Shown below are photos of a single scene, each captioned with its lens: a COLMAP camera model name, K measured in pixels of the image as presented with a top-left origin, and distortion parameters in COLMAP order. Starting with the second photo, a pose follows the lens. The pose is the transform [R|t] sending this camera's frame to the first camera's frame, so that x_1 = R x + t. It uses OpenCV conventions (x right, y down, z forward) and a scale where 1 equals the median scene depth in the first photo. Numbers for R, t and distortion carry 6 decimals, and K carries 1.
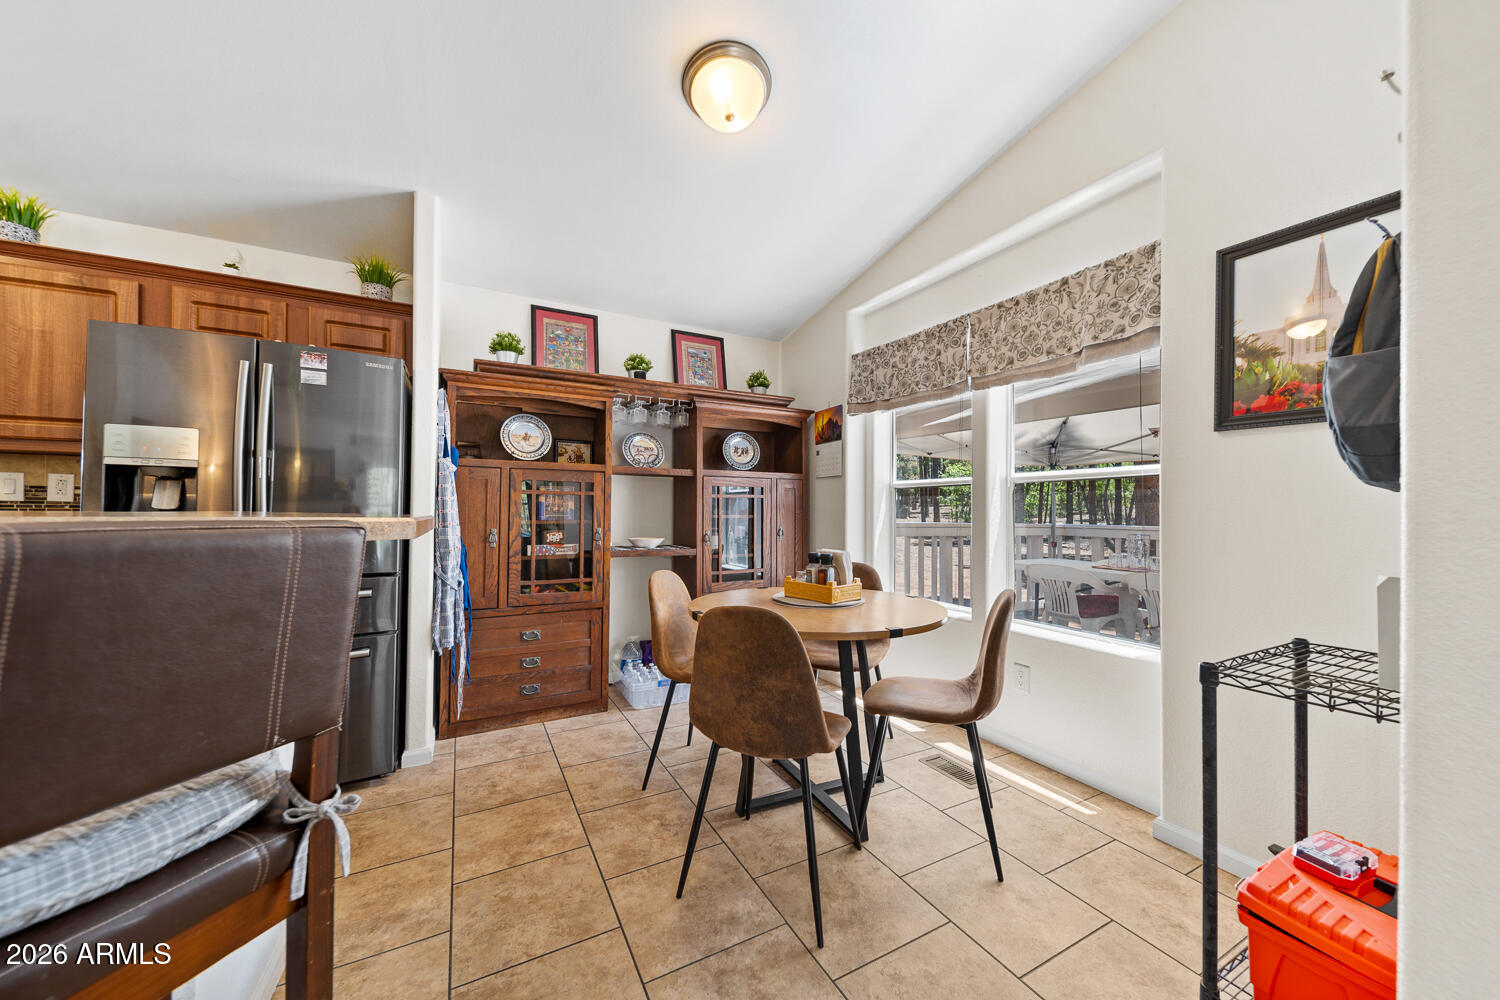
lens RADIAL K [[533.2, 0, 754.6], [0, 533.2, 505.1], [0, 0, 1]] dist [0.013521, -0.003722]
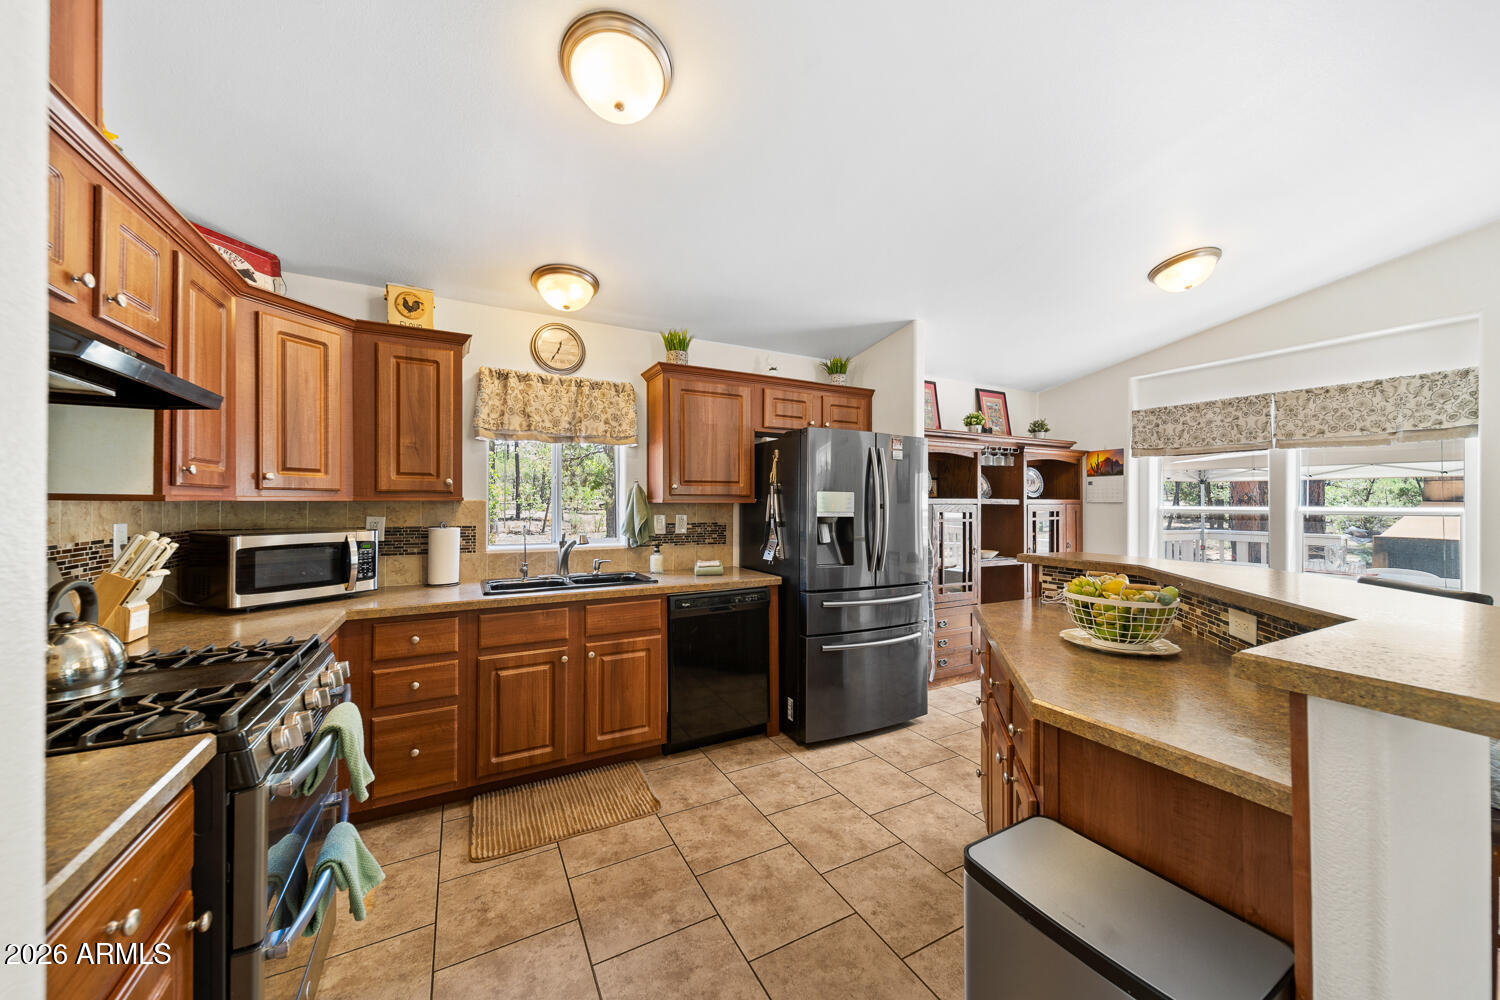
lens RADIAL K [[533.2, 0, 750.3], [0, 533.2, 501.3], [0, 0, 1]] dist [0.013521, -0.003722]
pose [[0.999992, -0.004052, 0.000393, -1.038192], [0.004048, 0.999957, 0.008365, -0.101330], [-0.000427, -0.008364, 0.999965, -0.433761]]
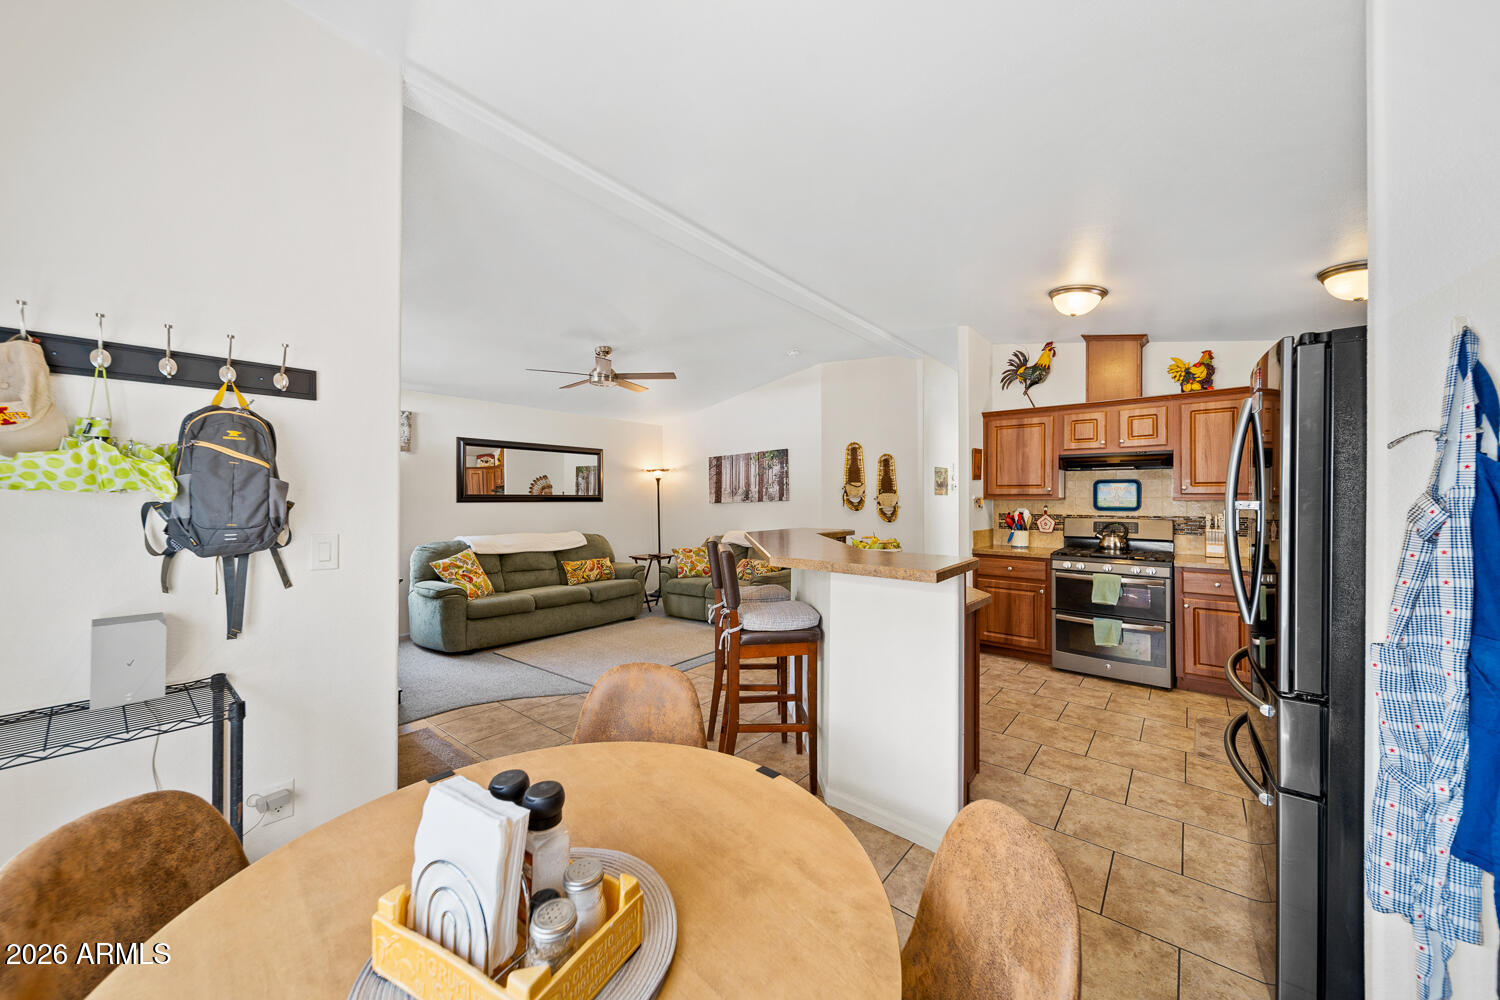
lens RADIAL K [[533.2, 0, 749.0], [0, 533.2, 497.0], [0, 0, 1]] dist [0.013521, -0.003722]
pose [[-0.927328, -0.012060, -0.374056, 0.111441], [-0.006220, 0.999839, -0.016816, -0.073707], [0.374199, -0.013267, -0.927253, 1.207236]]
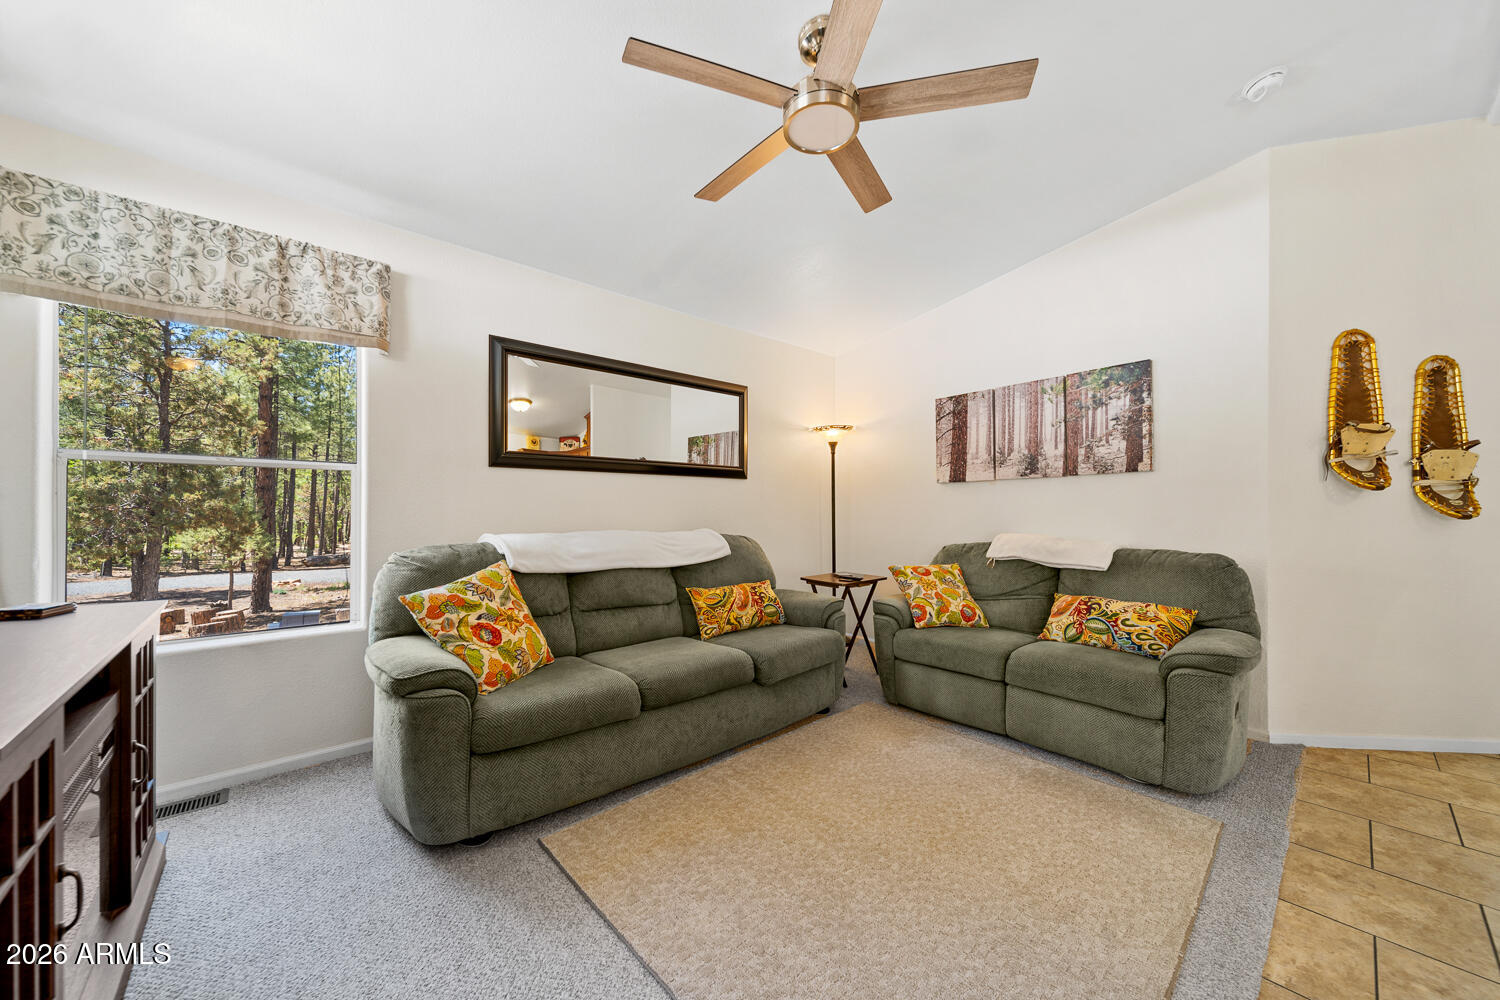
lens RADIAL K [[533.2, 0, 746.3], [0, 533.2, 504.0], [0, 0, 1]] dist [0.013521, -0.003722]
pose [[-0.973642, -0.018809, -0.227303, 0.135756], [-0.016447, 0.999789, -0.012281, 0.001573], [0.227486, -0.008219, -0.973747, -0.108852]]
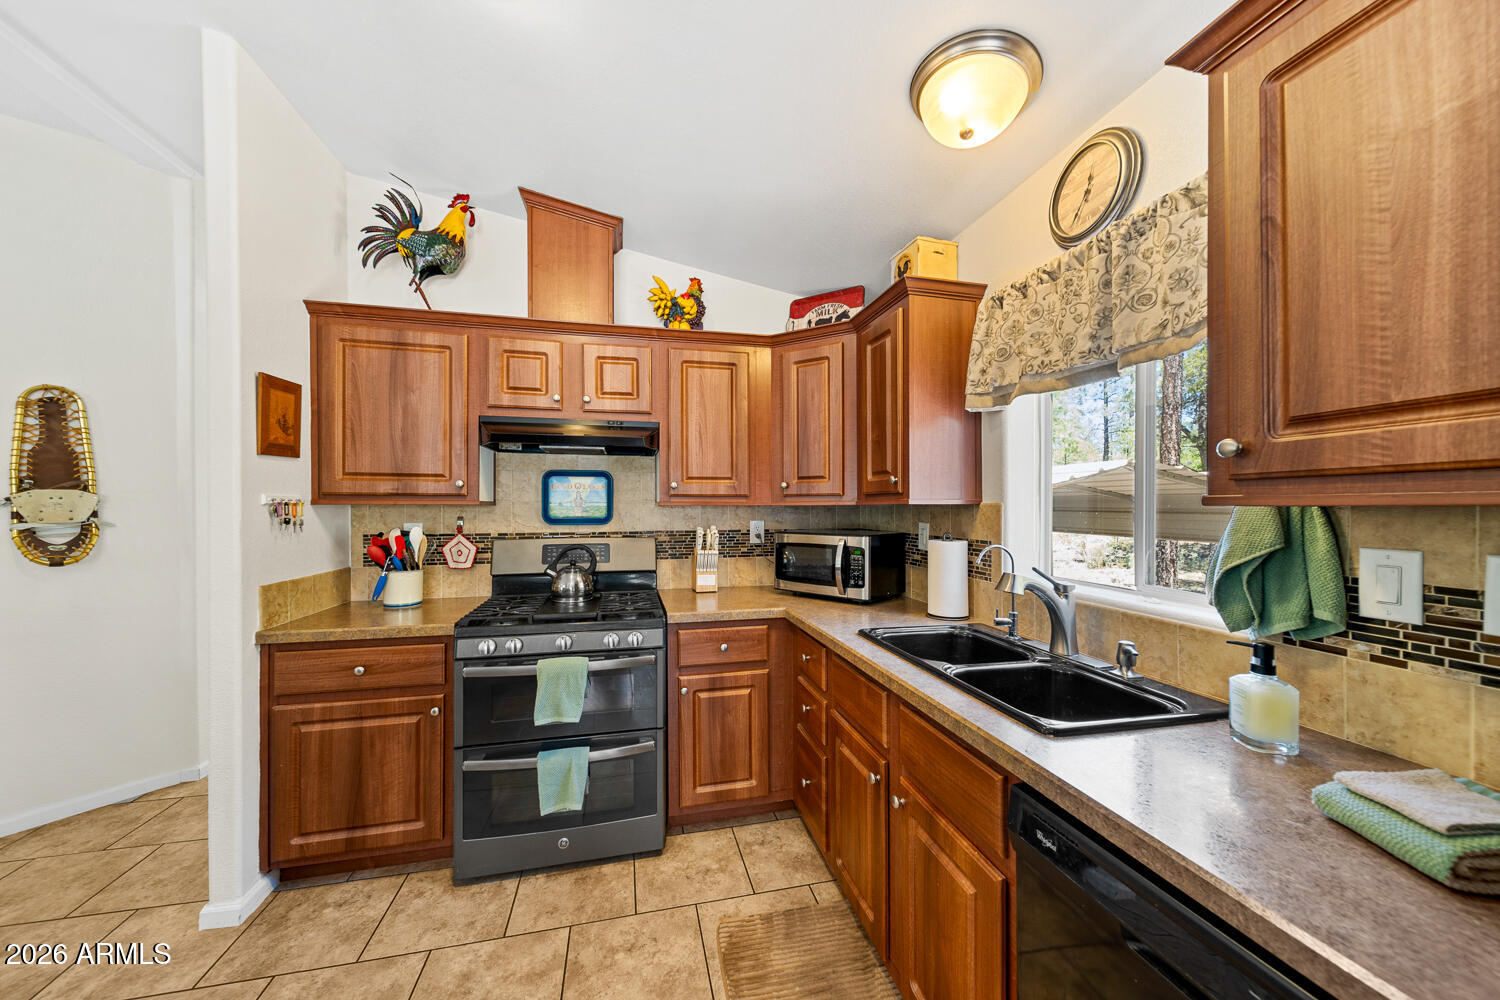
lens RADIAL K [[533.2, 0, 749.9], [0, 533.2, 506.4], [0, 0, 1]] dist [0.013521, -0.003722]
pose [[-0.263937, -0.007600, -0.964510, -0.794582], [0.008261, 0.999914, -0.010139, -0.086544], [0.964505, -0.010644, -0.263851, 0.594661]]
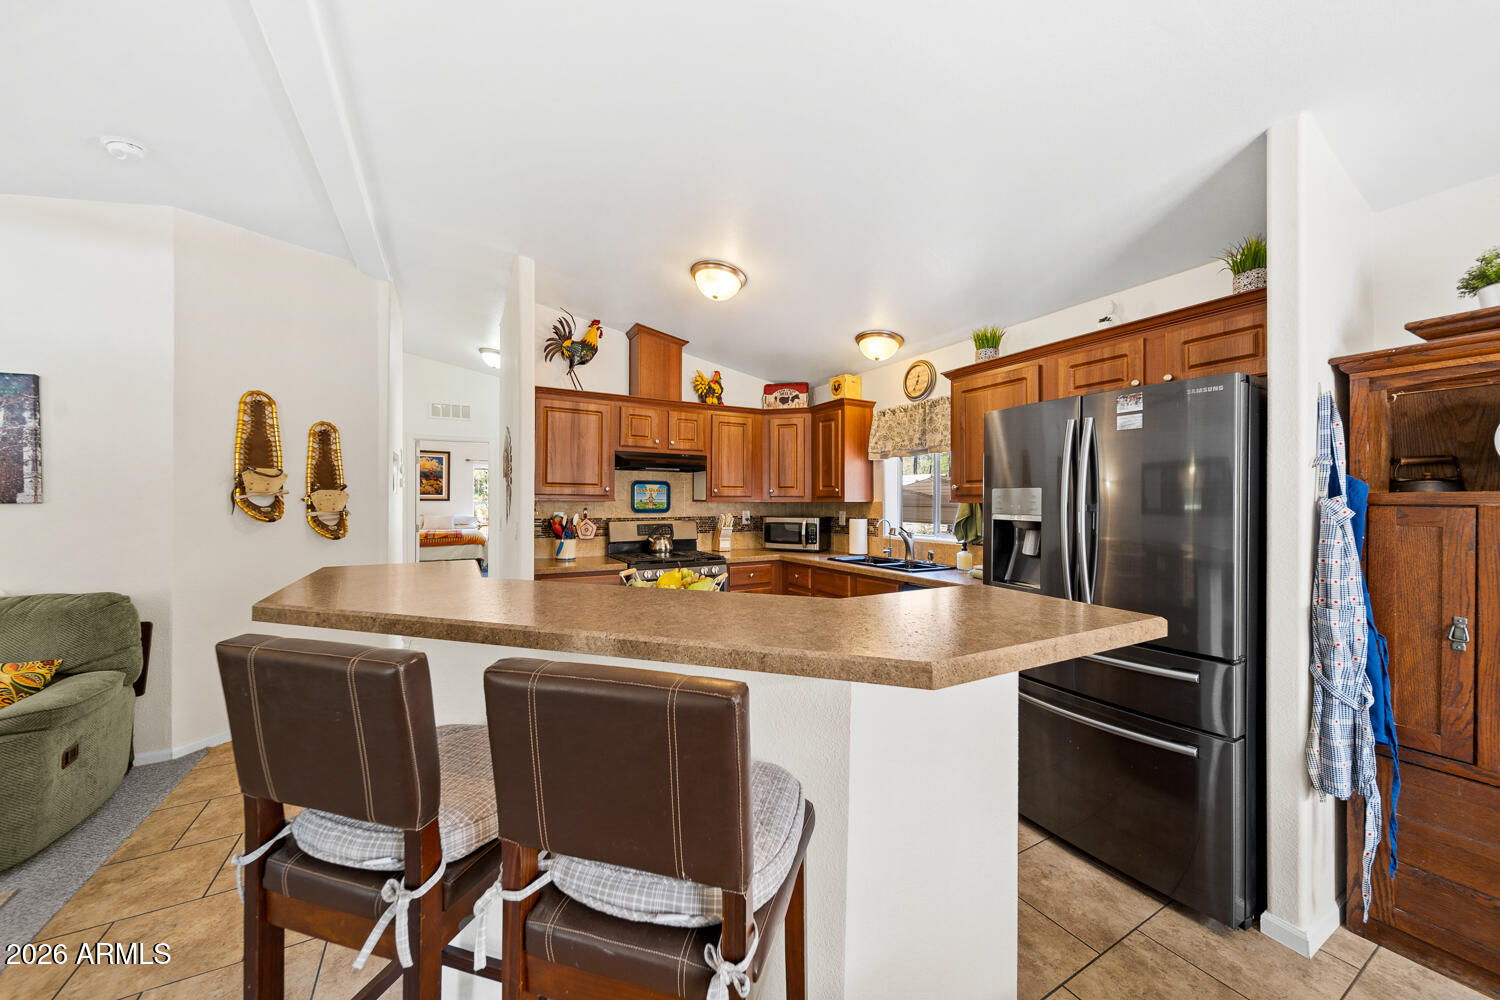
lens RADIAL K [[533.2, 0, 751.6], [0, 533.2, 497.5], [0, 0, 1]] dist [0.013521, -0.003722]
pose [[0.020608, -0.016756, -0.999647, 0.062016], [0.007099, 0.999837, -0.016612, -0.083693], [0.999762, -0.006754, 0.020724, 0.288061]]
